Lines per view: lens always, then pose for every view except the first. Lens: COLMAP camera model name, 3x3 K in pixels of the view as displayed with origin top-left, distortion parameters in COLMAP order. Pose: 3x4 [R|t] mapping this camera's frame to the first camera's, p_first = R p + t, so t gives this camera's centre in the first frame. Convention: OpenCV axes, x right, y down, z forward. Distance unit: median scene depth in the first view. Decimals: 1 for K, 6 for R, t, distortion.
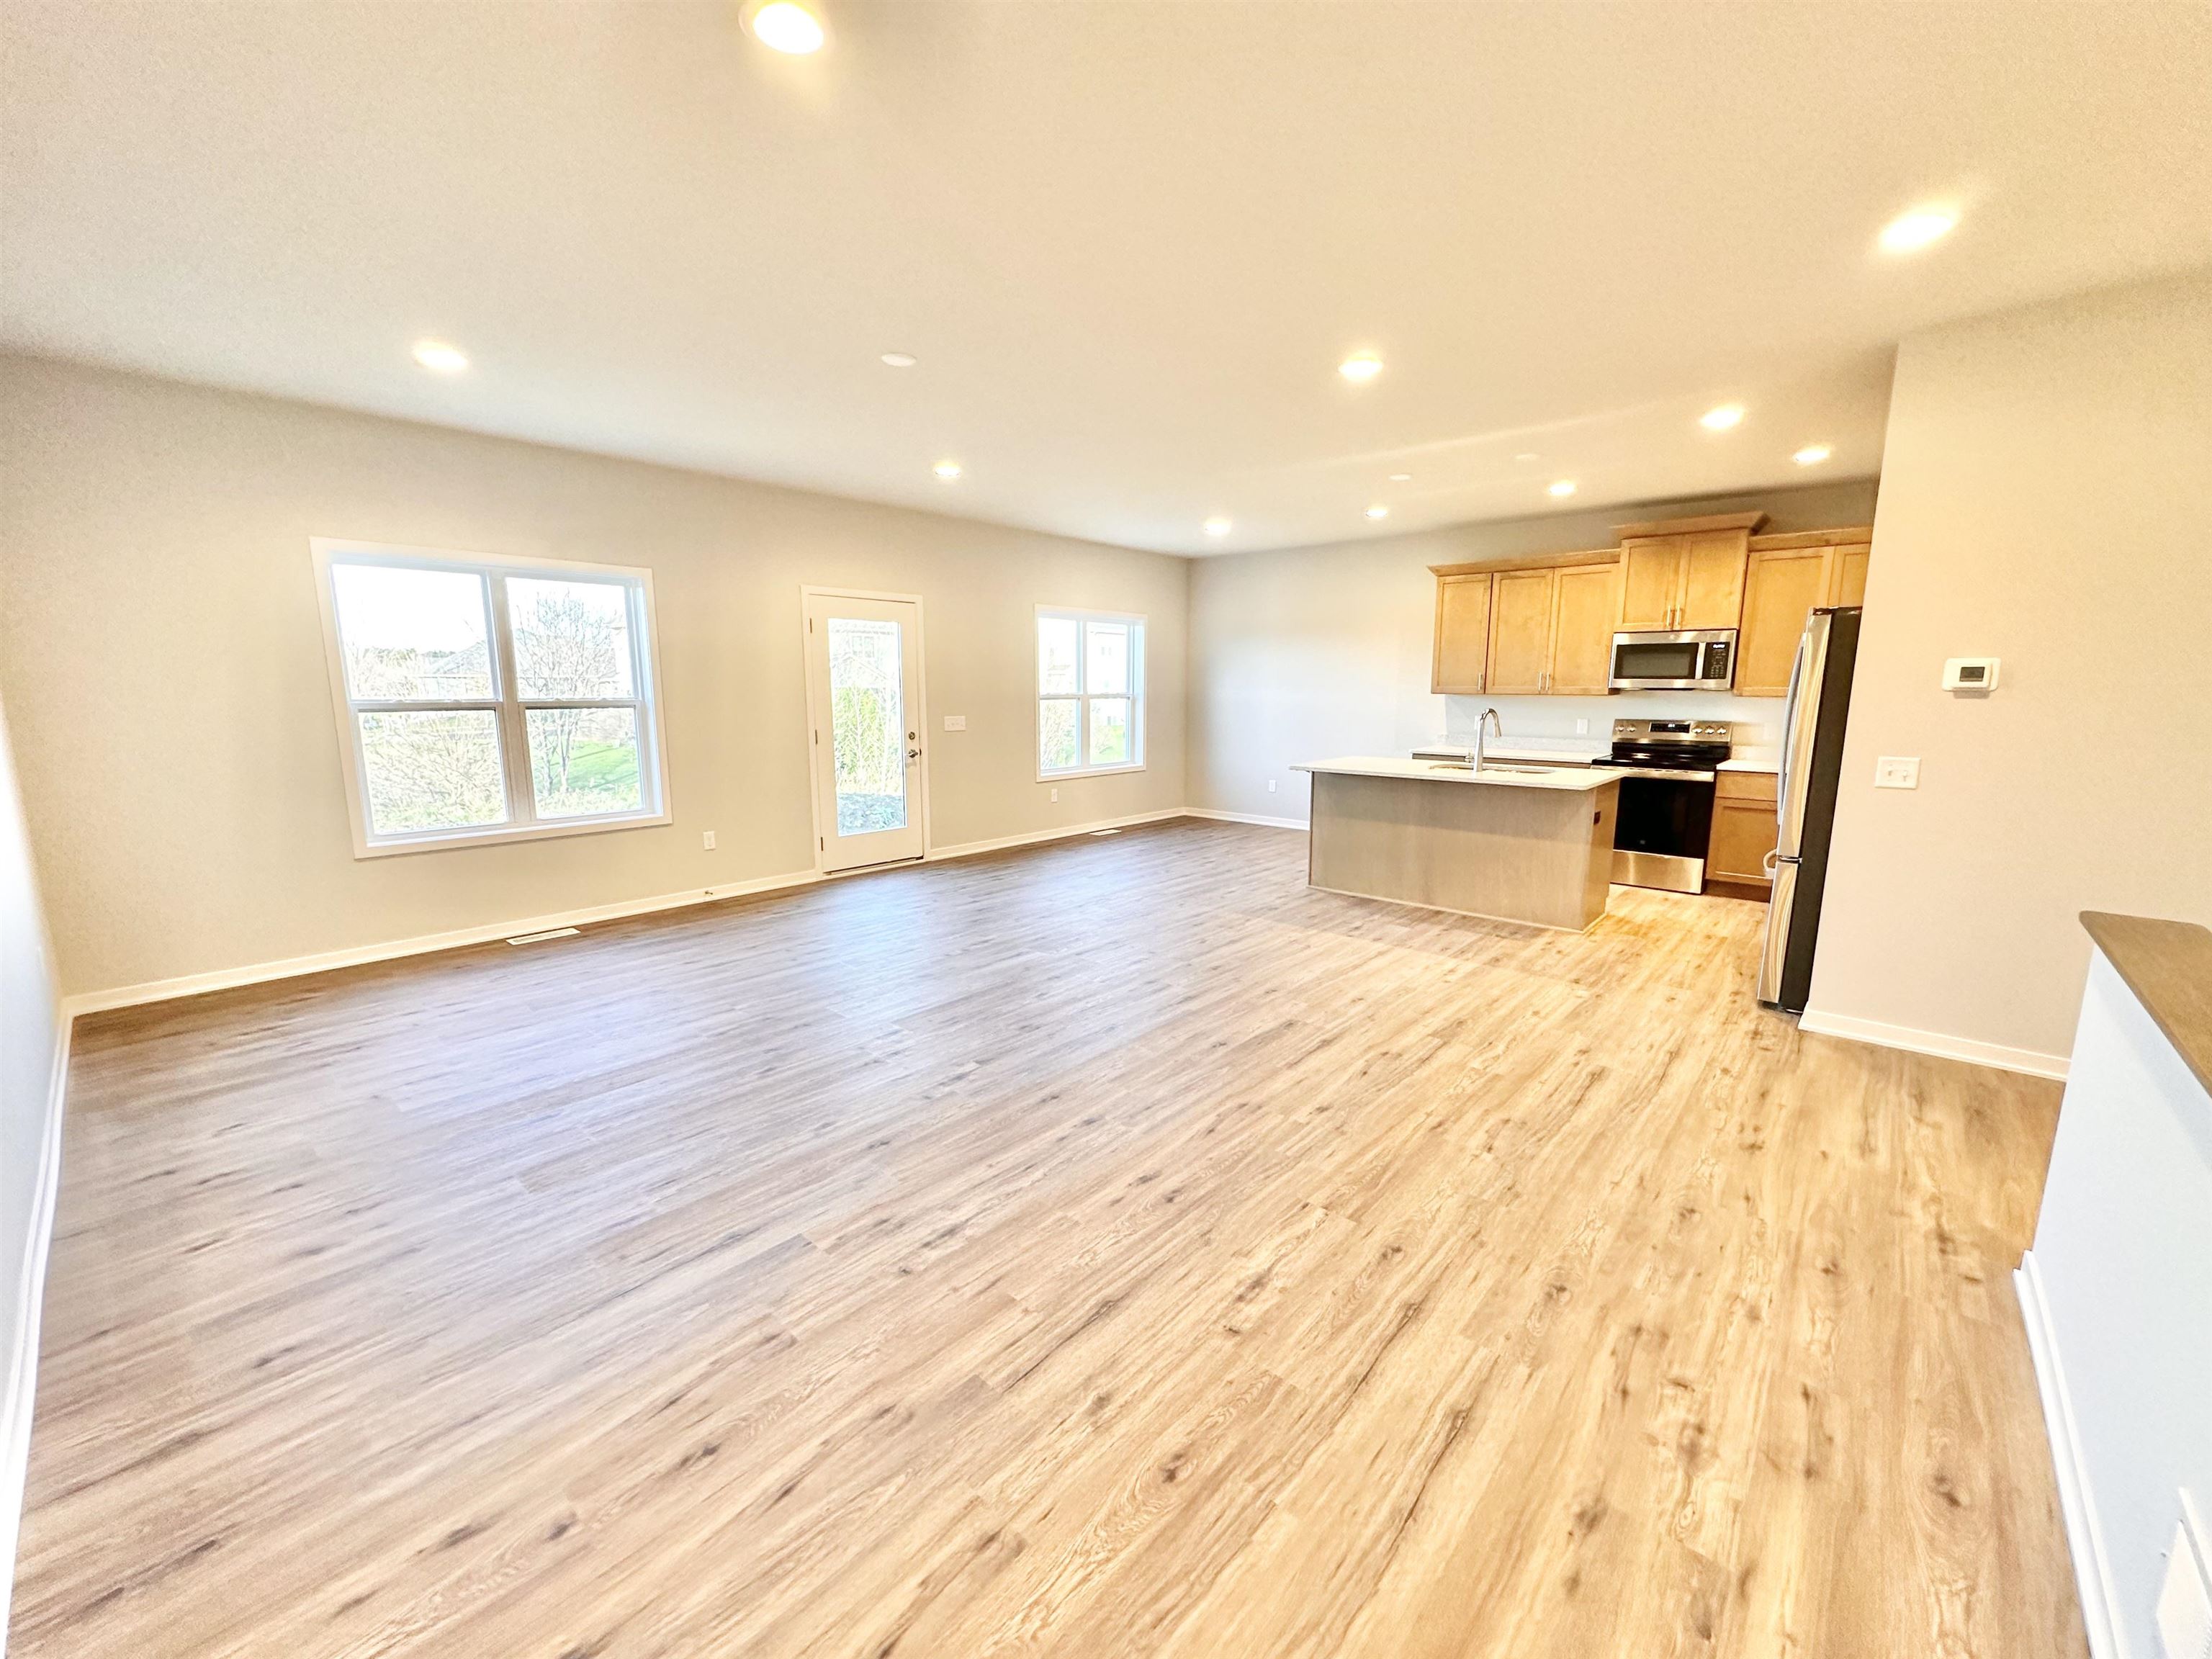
lens RADIAL K [[879.6, 0, 1104.2], [0, 879.6, 836.6], [0, 0, 1]] dist [-0.002455, 0.000478]
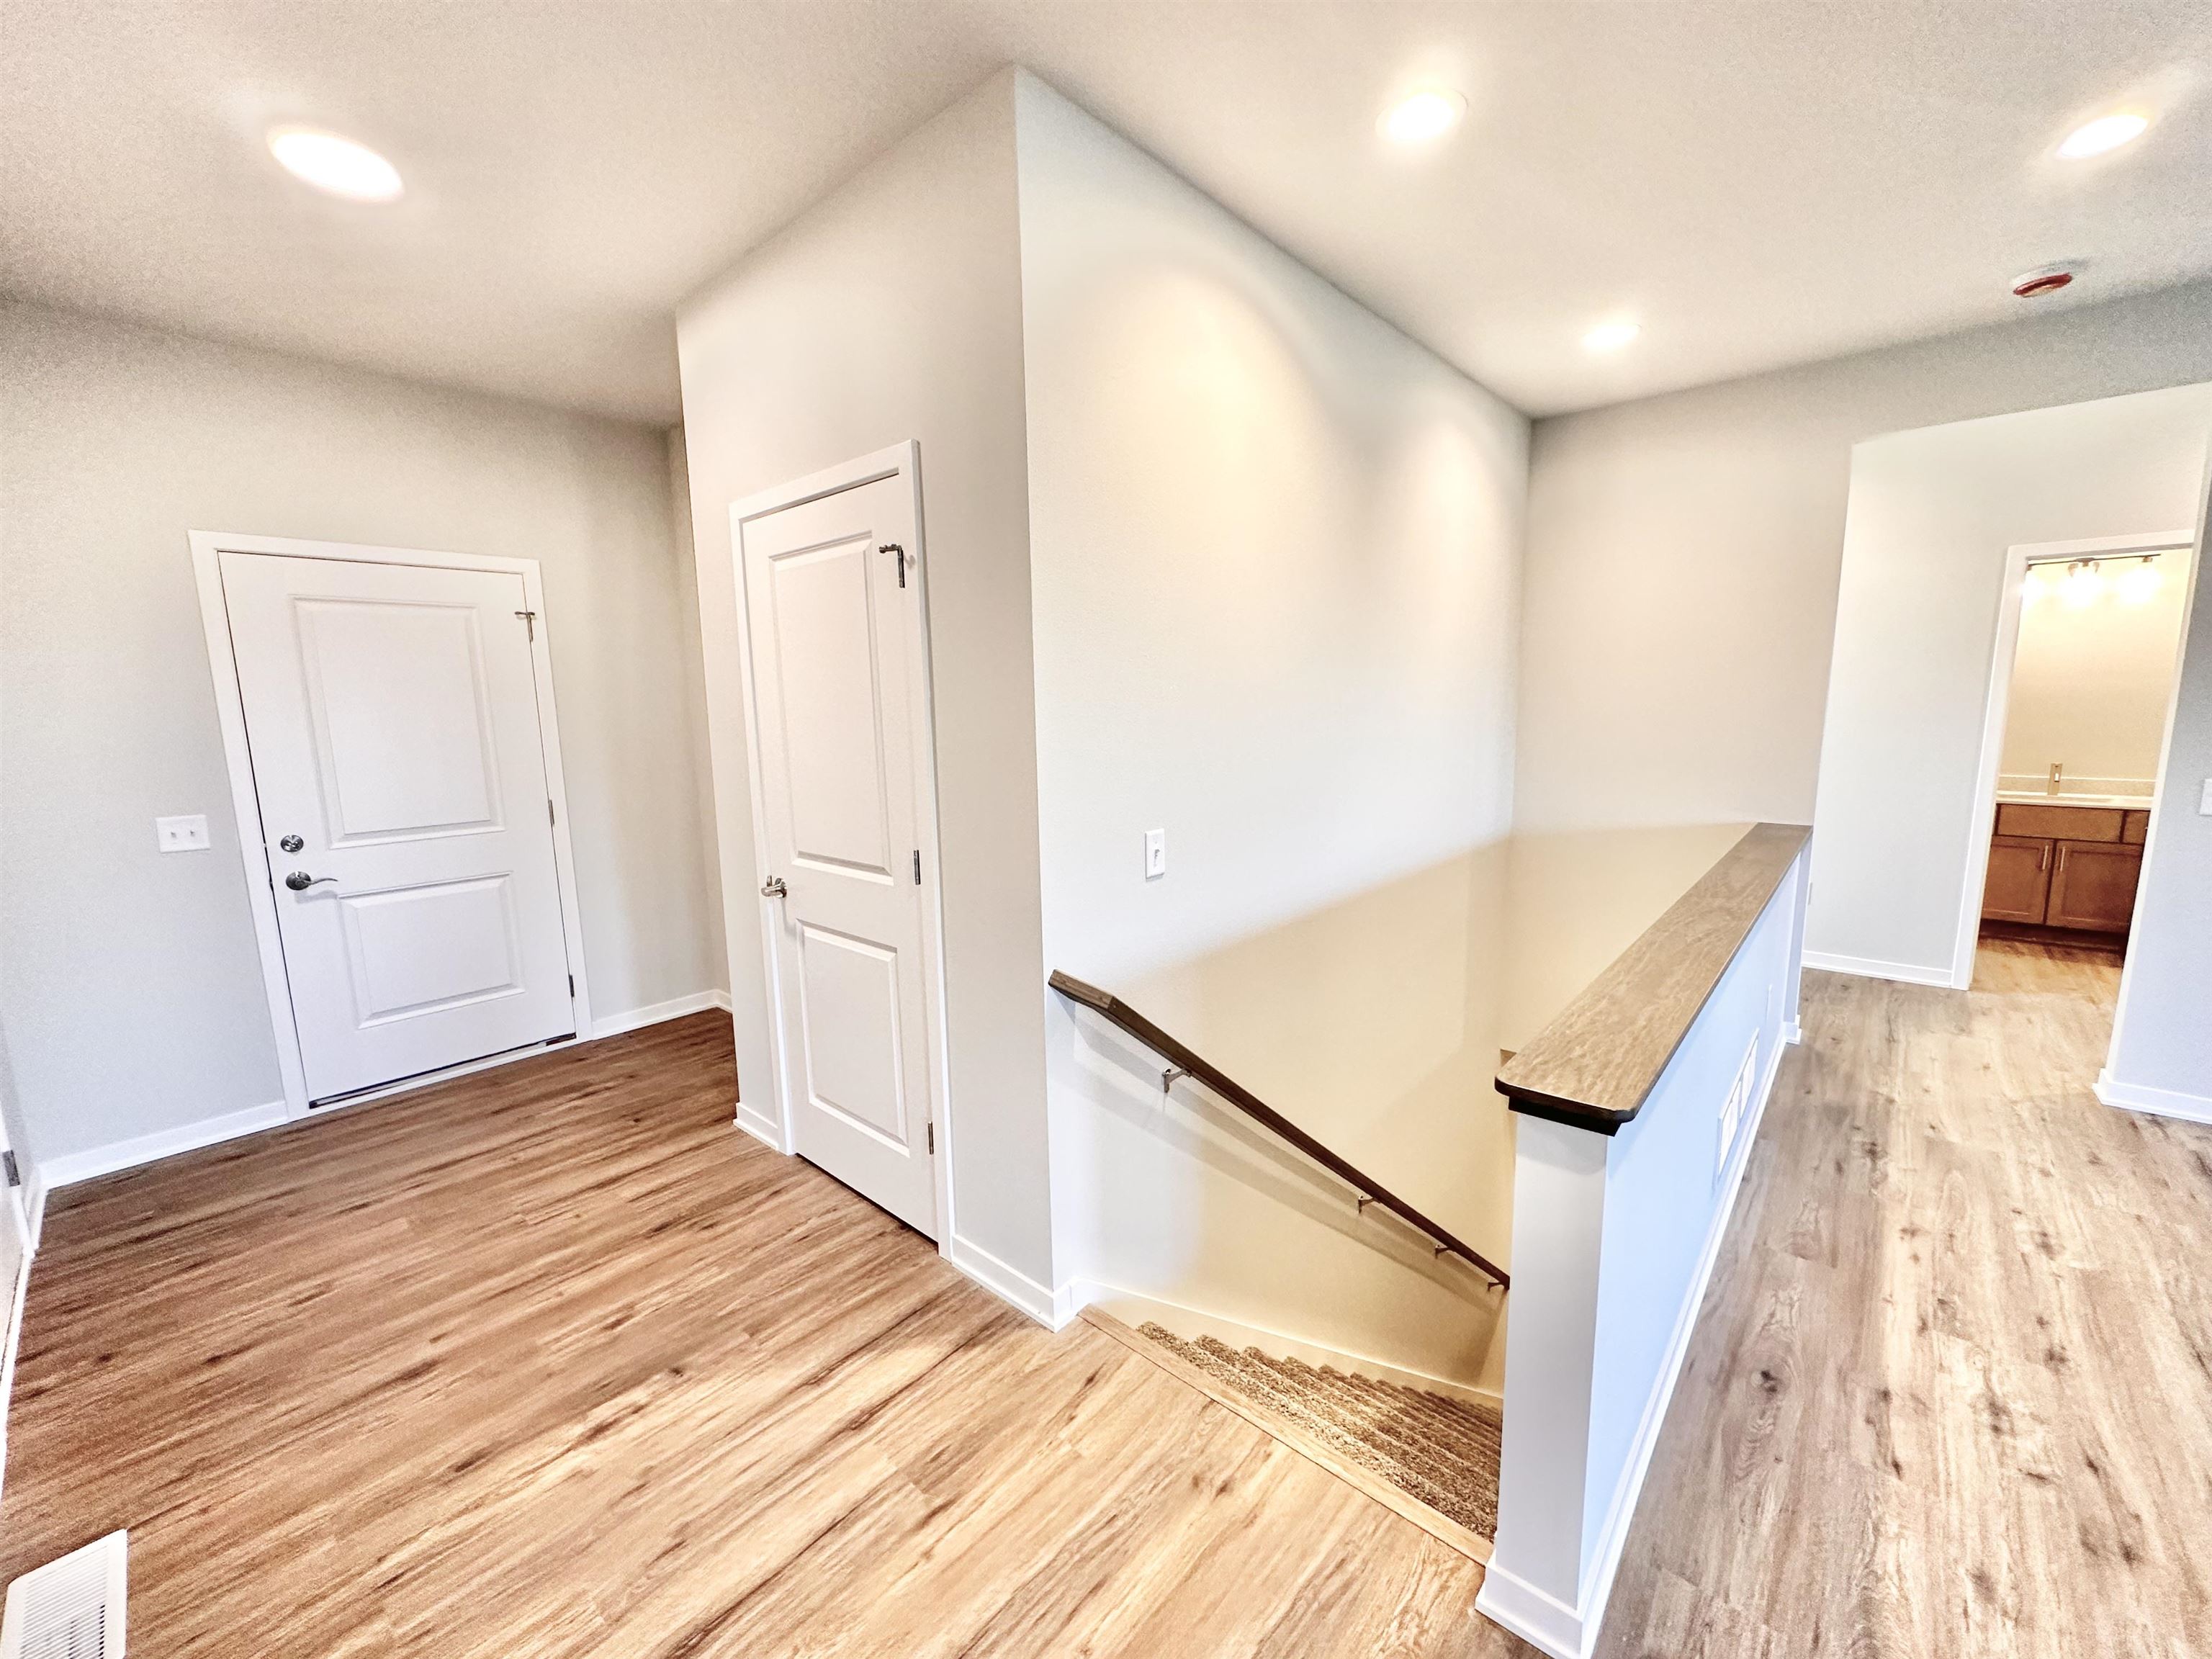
lens RADIAL K [[879.6, 0, 1103.0], [0, 879.6, 834.3], [0, 0, 1]] dist [-0.002455, 0.000478]
pose [[-0.999834, 0.016928, 0.006666, 0.868586], [0.018173, 0.946512, 0.322156, -0.172475], [-0.000856, 0.322223, -0.946663, 0.889764]]
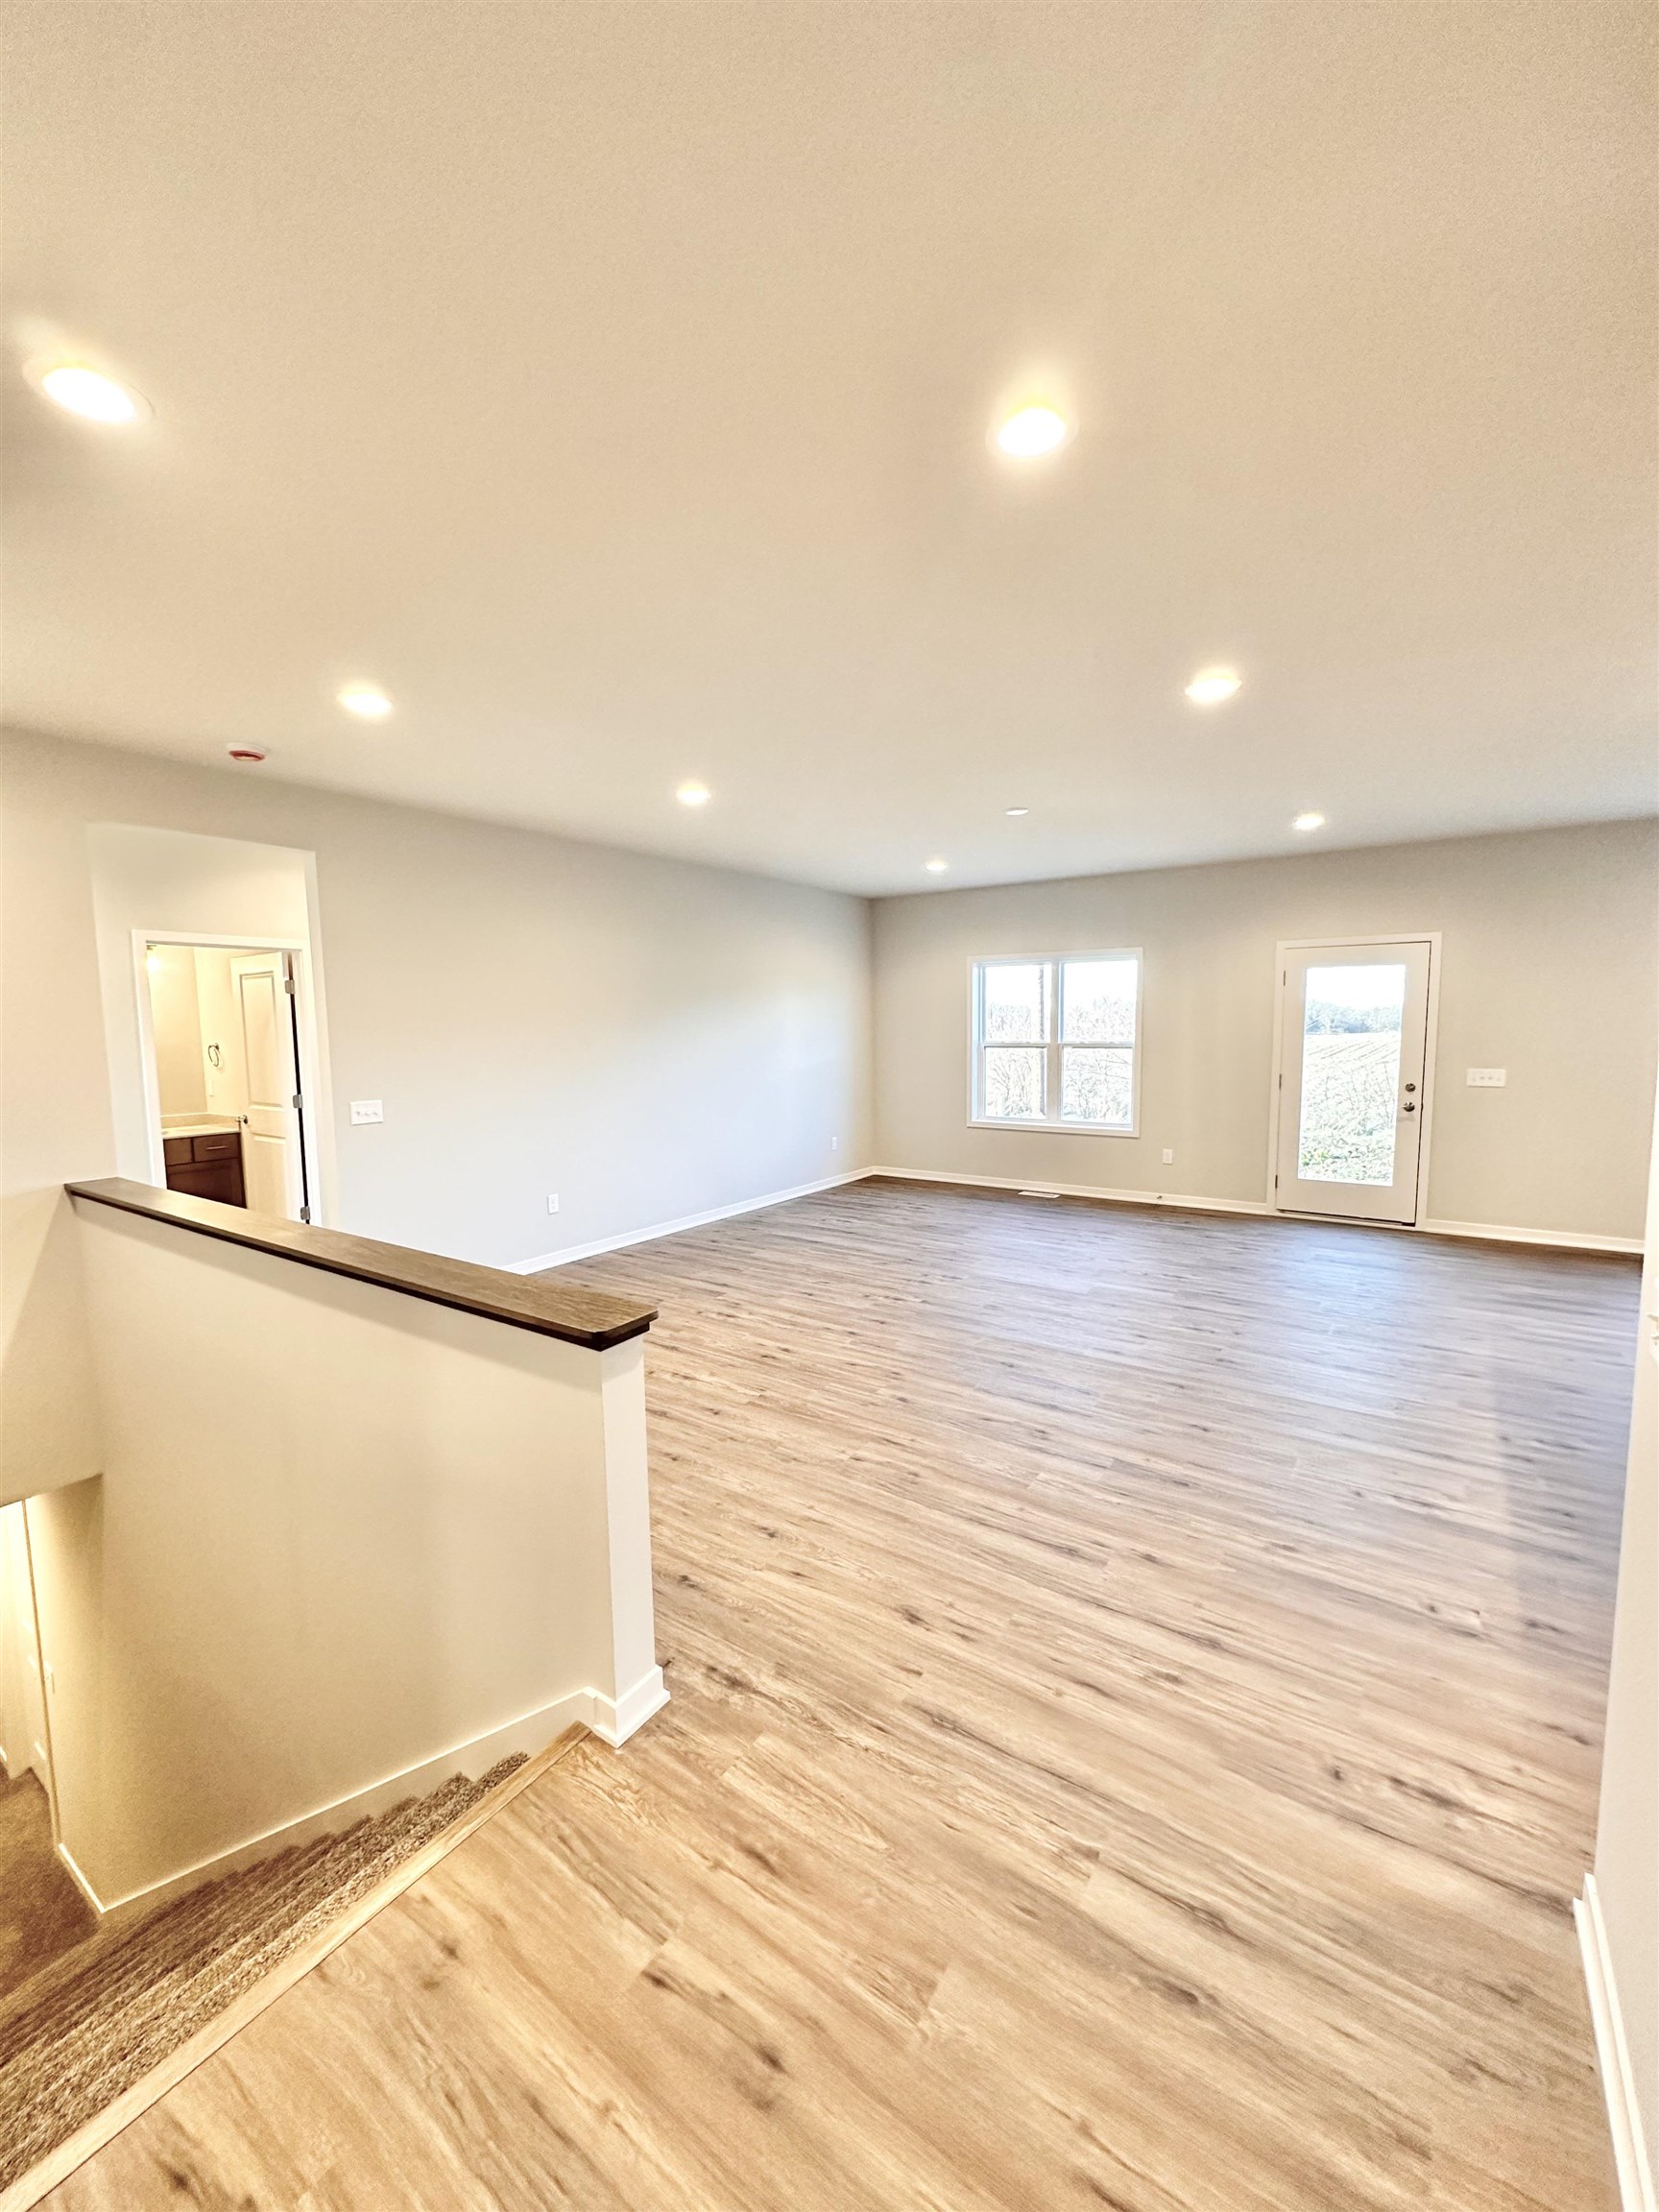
lens RADIAL K [[879.6, 0, 832.8], [0, 879.6, 1106.4], [0, 0, 1]] dist [-0.002455, 0.000478]
pose [[0.127762, 0.091720, -0.987555, 1.223401], [-0.158127, 0.984862, 0.071013, -0.135011], [0.979118, 0.147086, 0.140332, 0.603342]]
